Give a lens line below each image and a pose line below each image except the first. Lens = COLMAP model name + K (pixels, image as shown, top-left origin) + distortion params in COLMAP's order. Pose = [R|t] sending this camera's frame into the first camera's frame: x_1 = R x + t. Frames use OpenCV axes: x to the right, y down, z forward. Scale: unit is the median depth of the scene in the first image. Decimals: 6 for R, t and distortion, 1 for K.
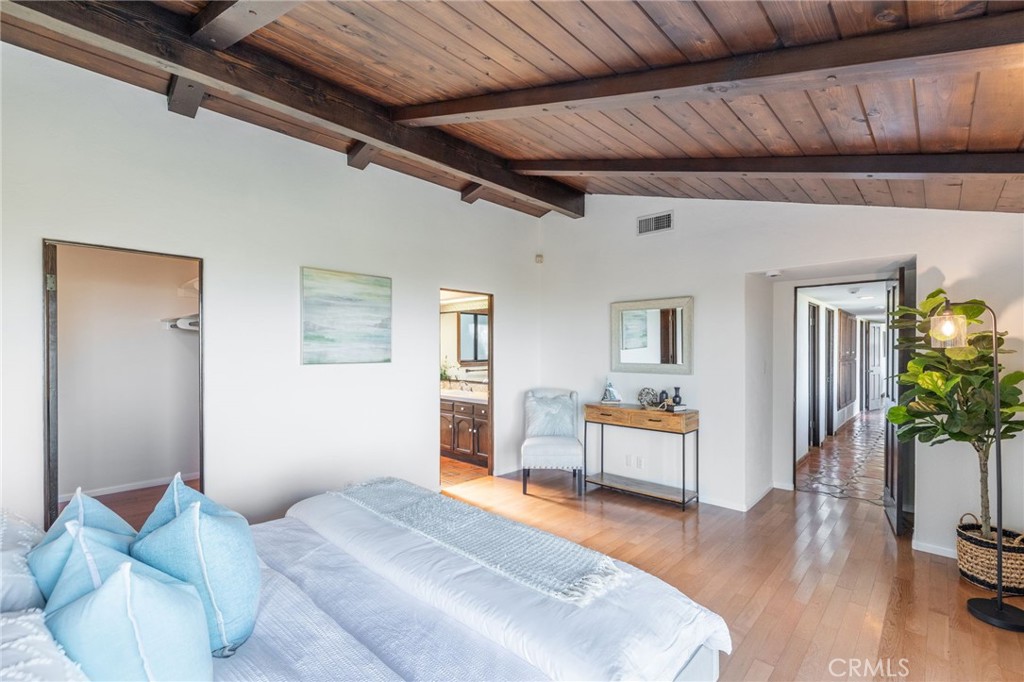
lens RADIAL K [[431.4, 0, 517.3], [0, 431.4, 348.9], [0, 0, 1]] dist [-0.000421, 0.000202]
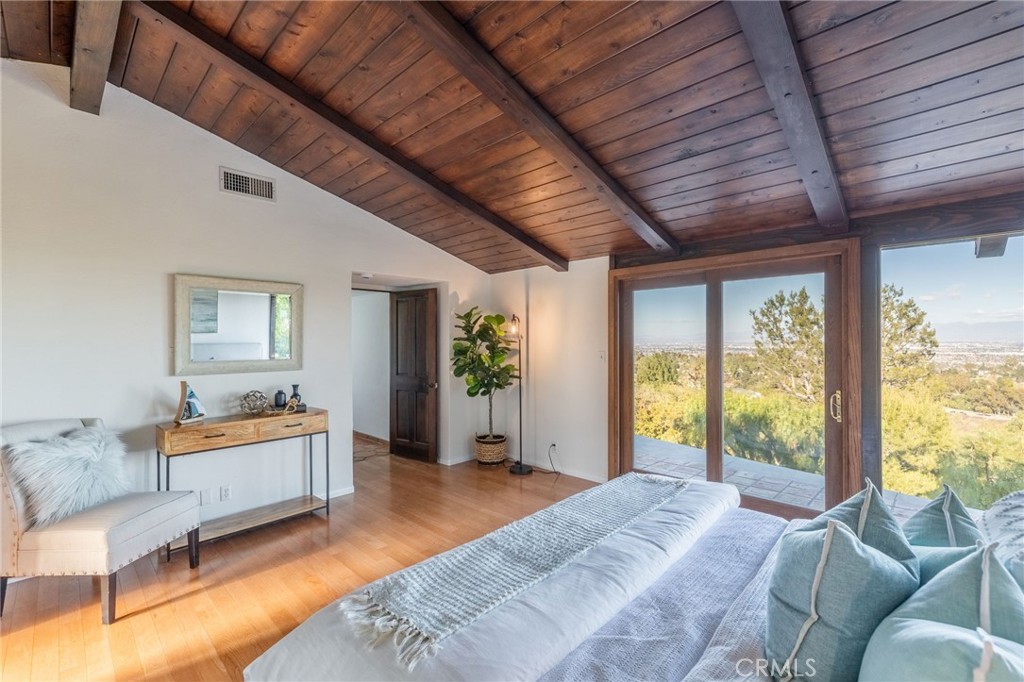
lens RADIAL K [[431.4, 0, 523.0], [0, 431.4, 336.8], [0, 0, 1]] dist [-0.000421, 0.000202]
pose [[0.020442, 0.013112, 0.999705, -0.651823], [0.008085, 0.999879, -0.013279, 0.008058], [-0.999758, 0.008354, 0.020334, 0.657421]]
